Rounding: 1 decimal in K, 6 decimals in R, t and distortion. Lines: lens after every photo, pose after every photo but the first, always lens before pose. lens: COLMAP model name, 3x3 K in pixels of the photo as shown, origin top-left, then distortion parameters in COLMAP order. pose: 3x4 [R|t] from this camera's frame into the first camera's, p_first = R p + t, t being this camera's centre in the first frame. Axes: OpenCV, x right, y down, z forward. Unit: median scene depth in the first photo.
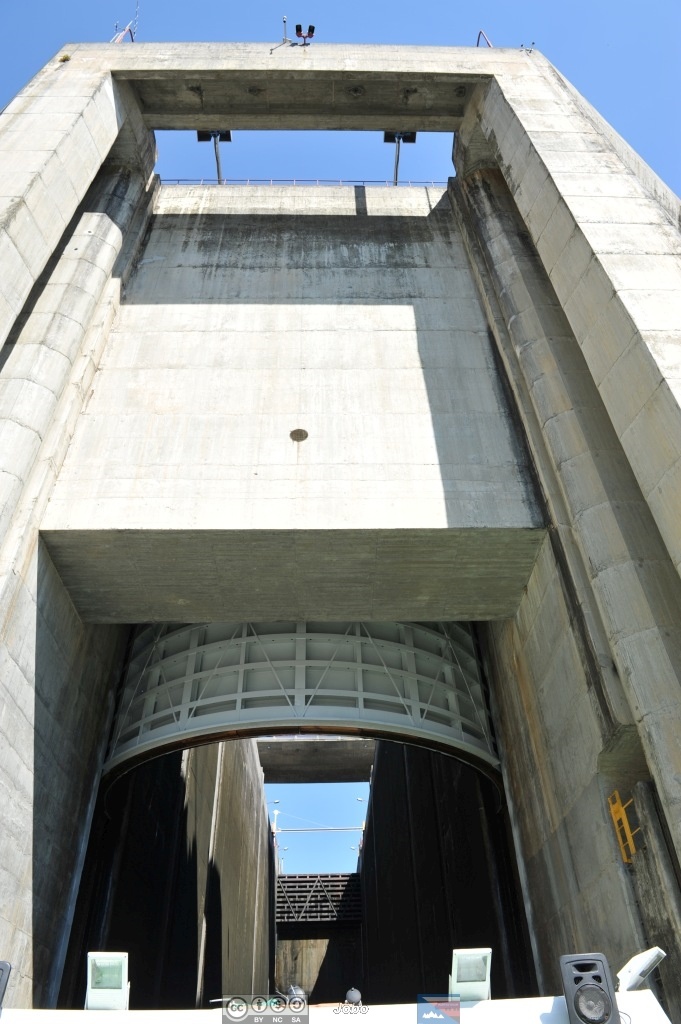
lens RADIAL K [[700.7, 0, 338.1], [0, 700.7, 512.5], [0, 0, 1]] dist [-0.031015, -0.002662]
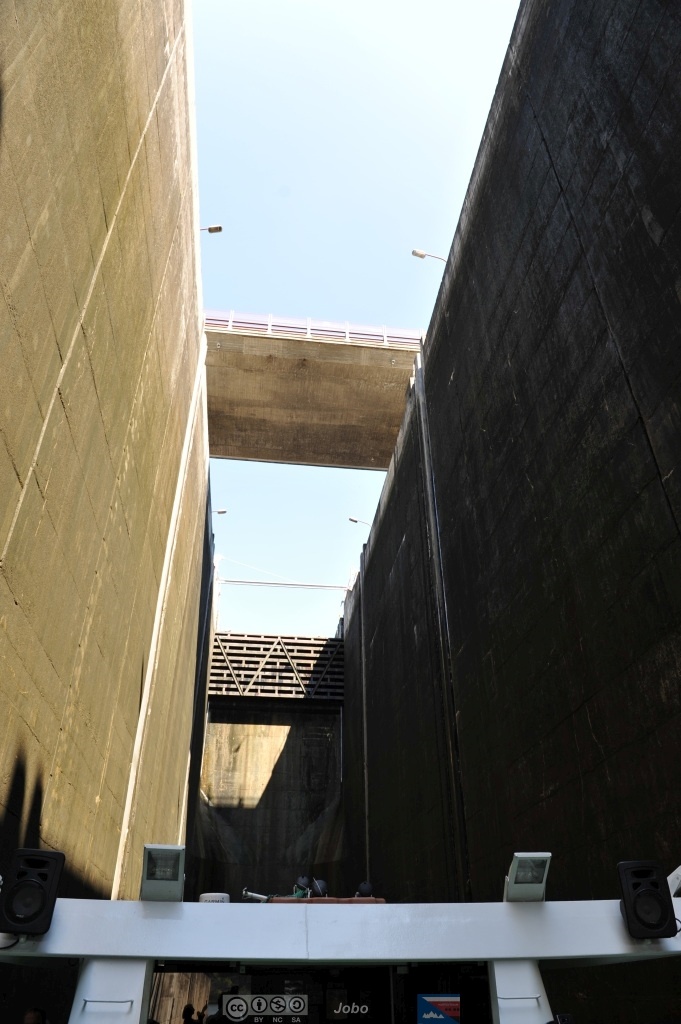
lens RADIAL K [[700.7, 0, 342.0], [0, 700.7, 511.9], [0, 0, 1]] dist [-0.031015, -0.002662]
pose [[0.993794, 0.076130, 0.081106, -0.032487], [-0.084691, 0.990542, 0.107952, 0.343412], [-0.072120, -0.114151, 0.990842, 0.376217]]
